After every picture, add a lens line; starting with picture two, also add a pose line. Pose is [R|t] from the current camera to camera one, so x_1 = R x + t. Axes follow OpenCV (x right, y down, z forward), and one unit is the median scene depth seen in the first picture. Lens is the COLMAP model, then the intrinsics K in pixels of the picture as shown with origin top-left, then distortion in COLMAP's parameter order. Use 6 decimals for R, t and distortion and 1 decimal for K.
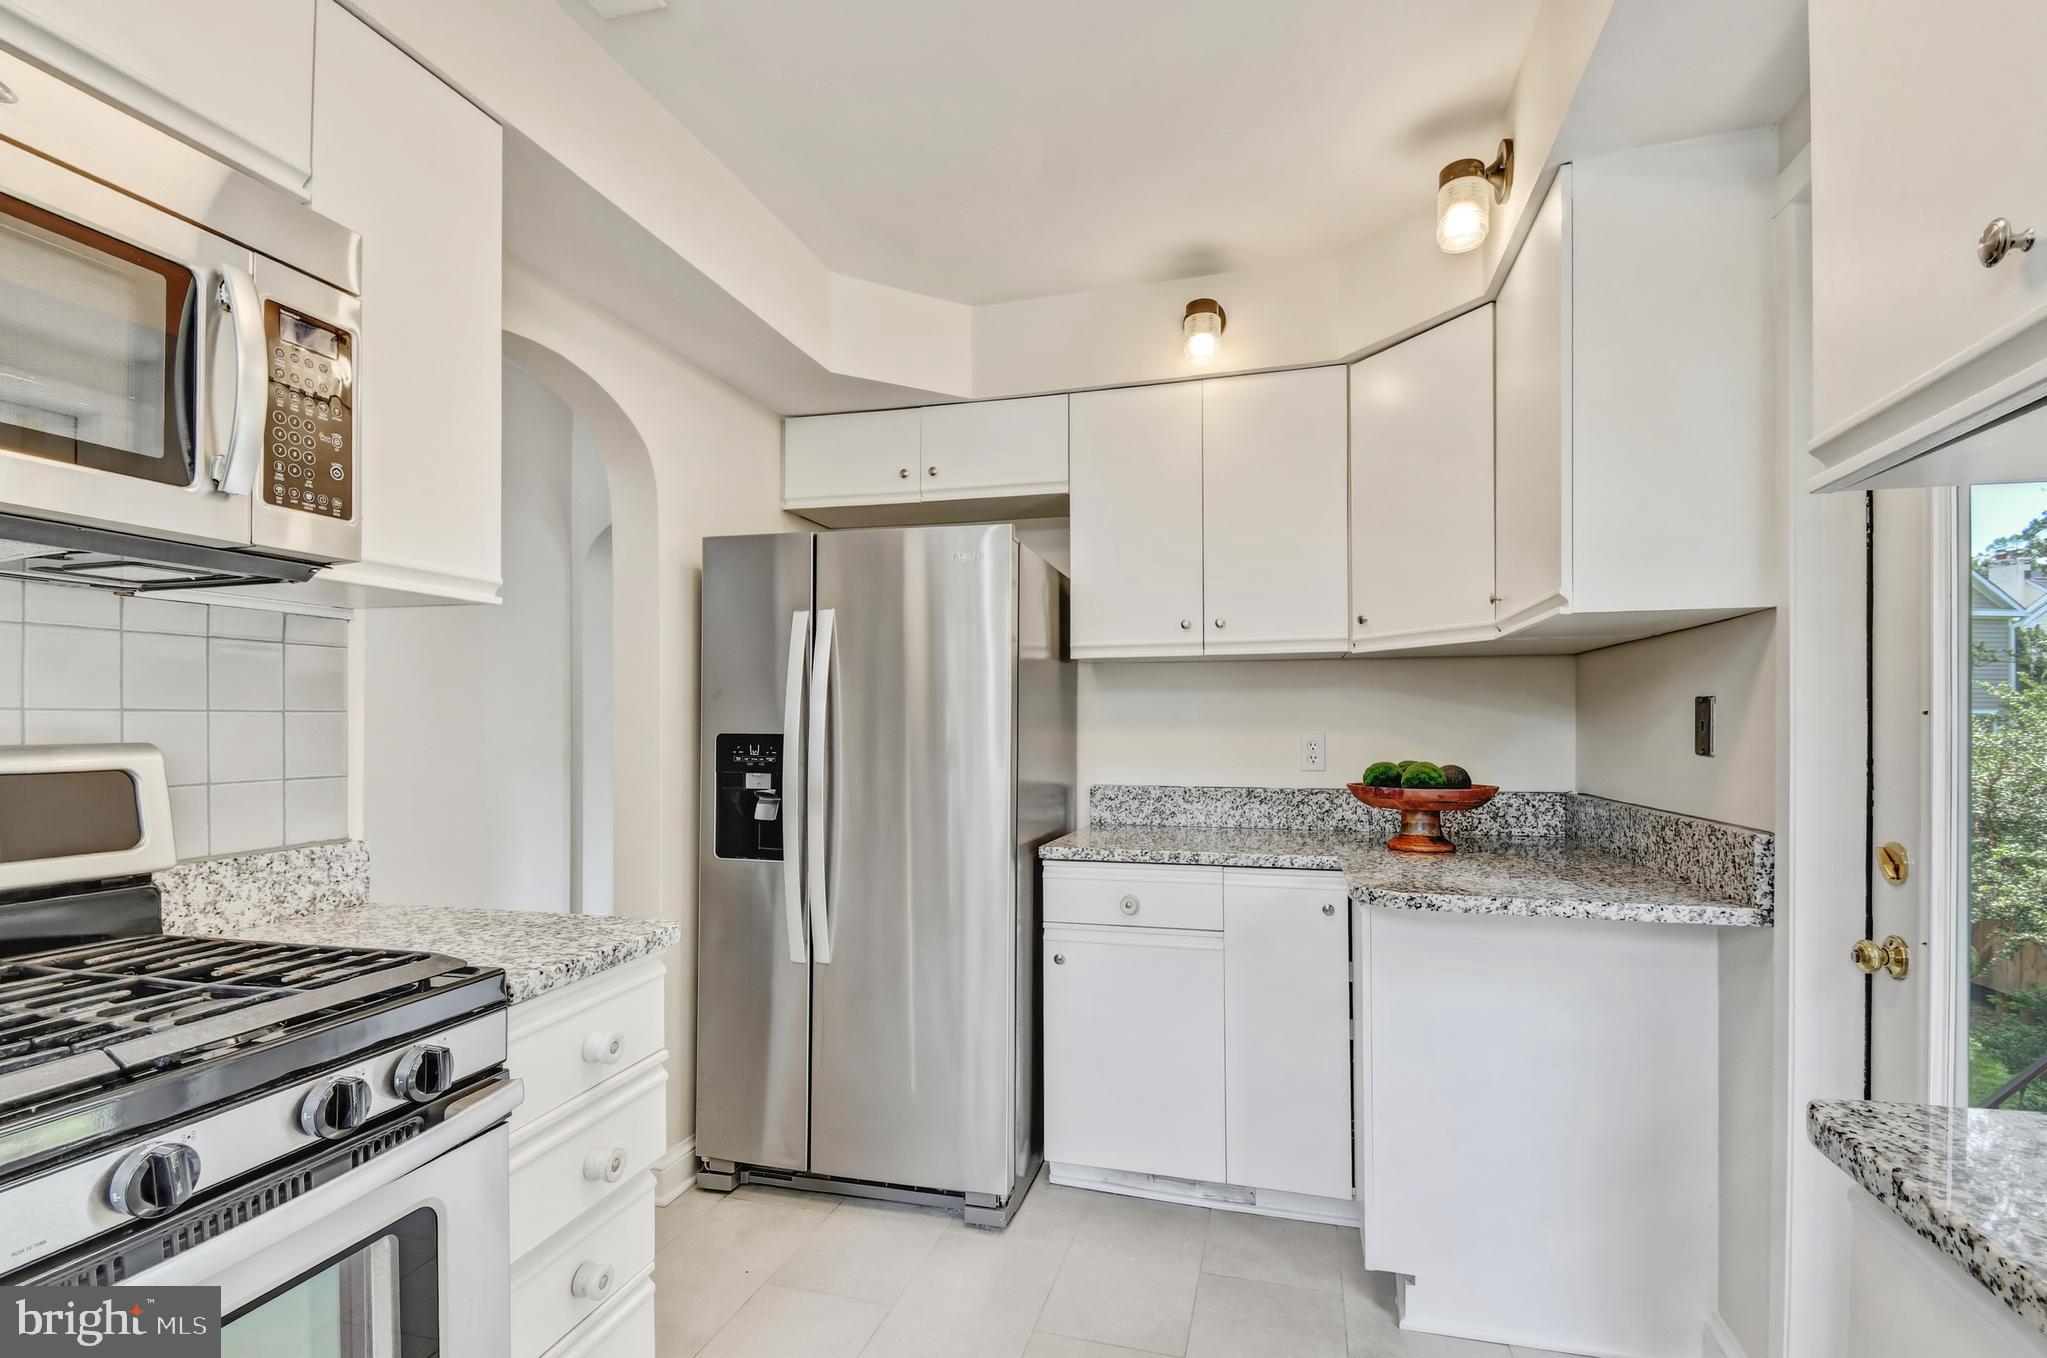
lens RADIAL K [[924.1, 0, 1034.1], [0, 924.1, 673.2], [0, 0, 1]] dist [0.027584, -0.030451]
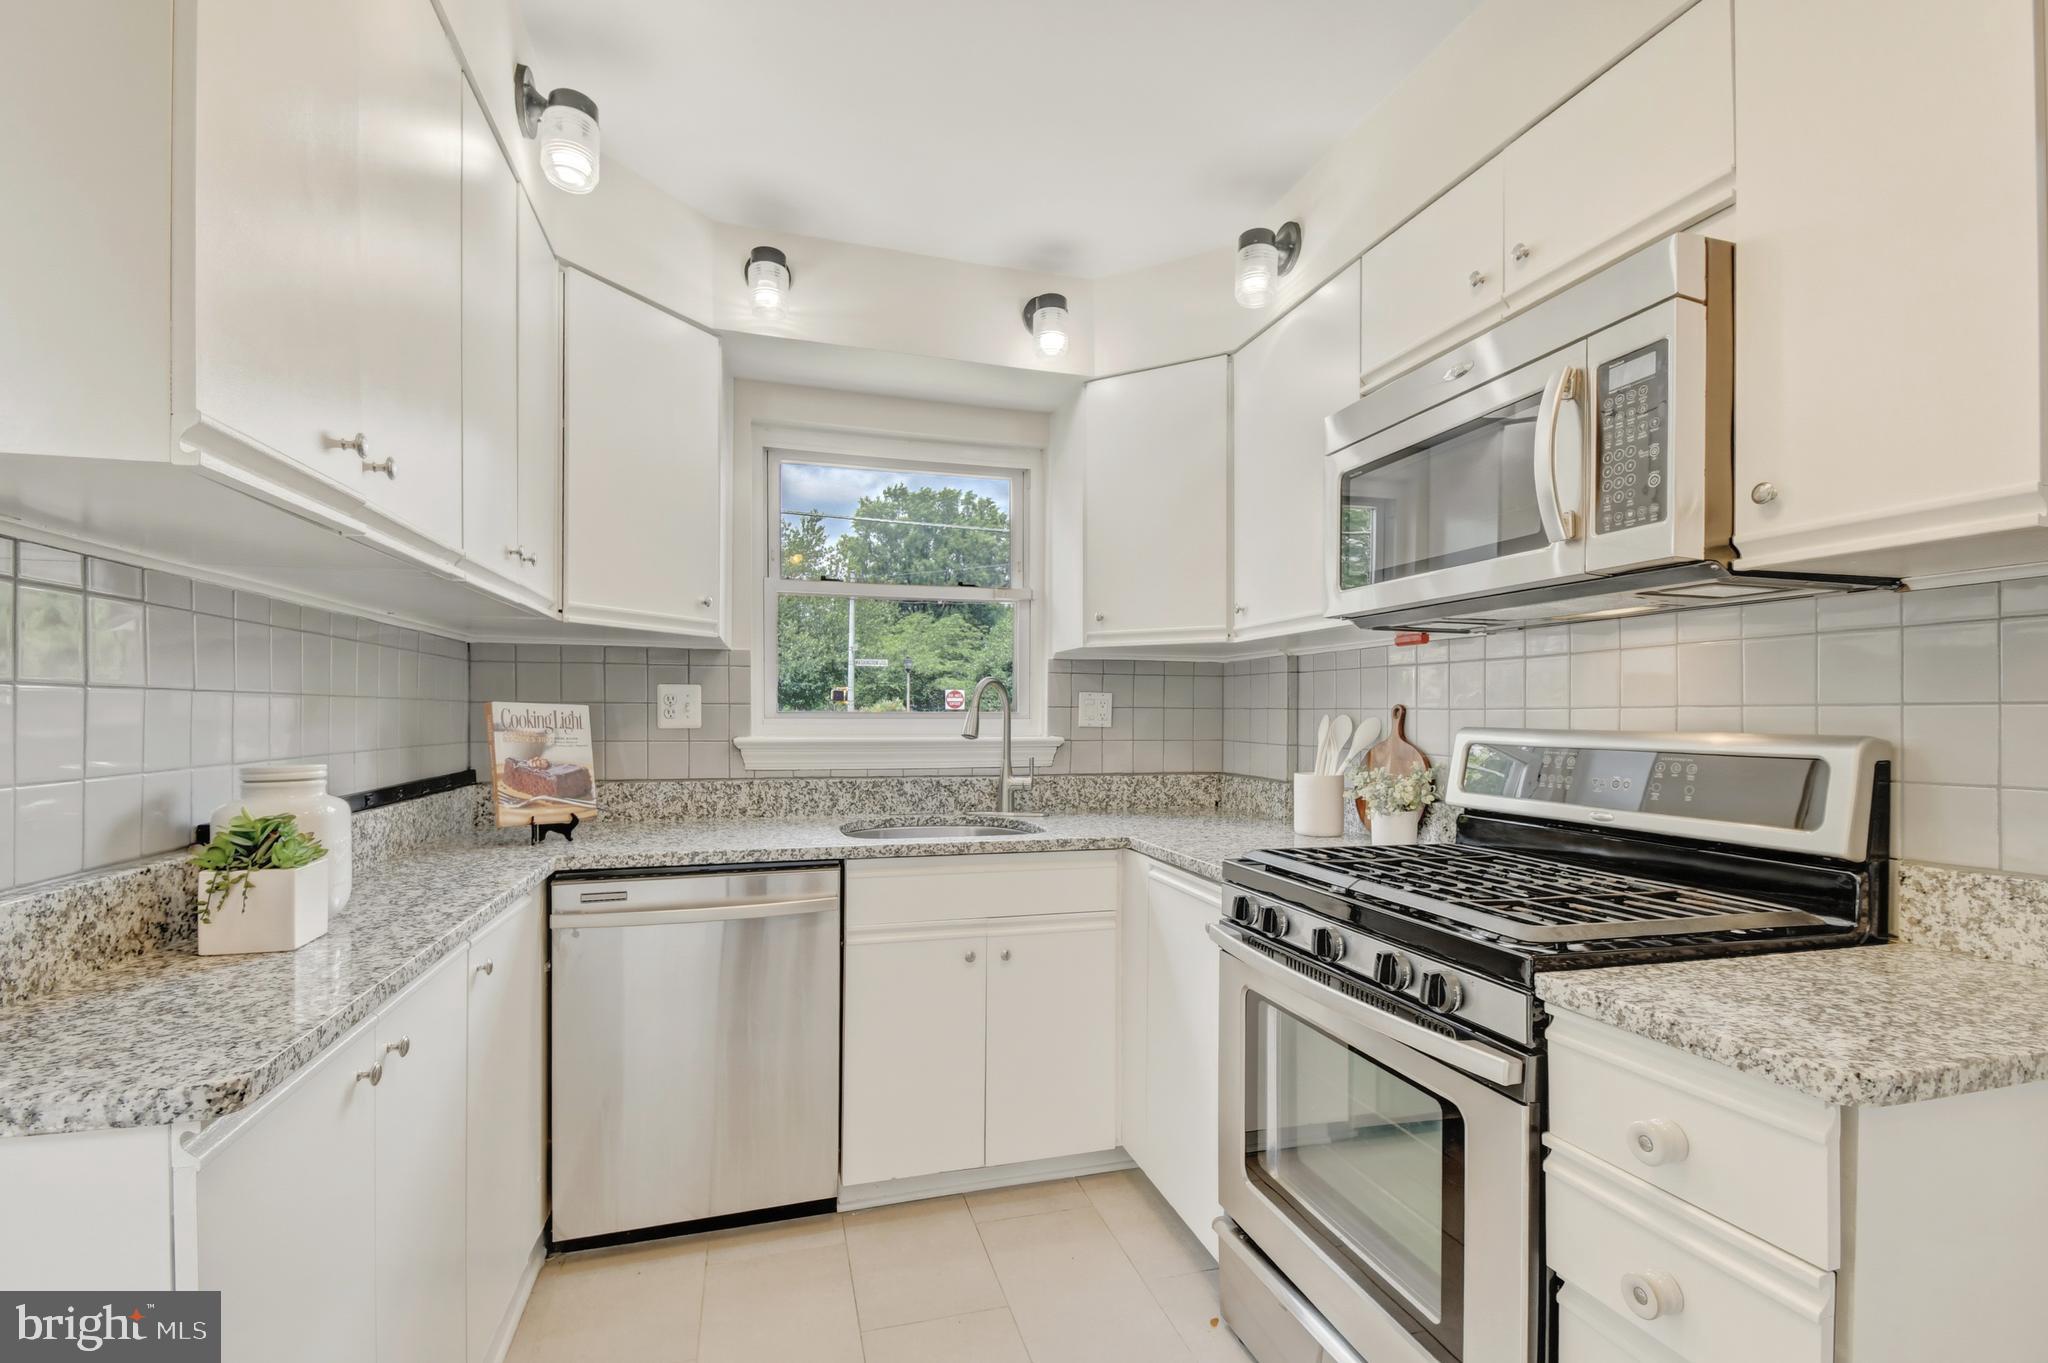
lens RADIAL K [[924.5, 0, 1034.6], [0, 924.5, 675.7], [0, 0, 1]] dist [0.027584, -0.030451]
pose [[-0.851176, -0.023895, -0.524336, 0.389791], [0.019867, 0.996781, -0.077677, 0.072745], [0.524504, -0.076534, -0.847961, 1.447006]]
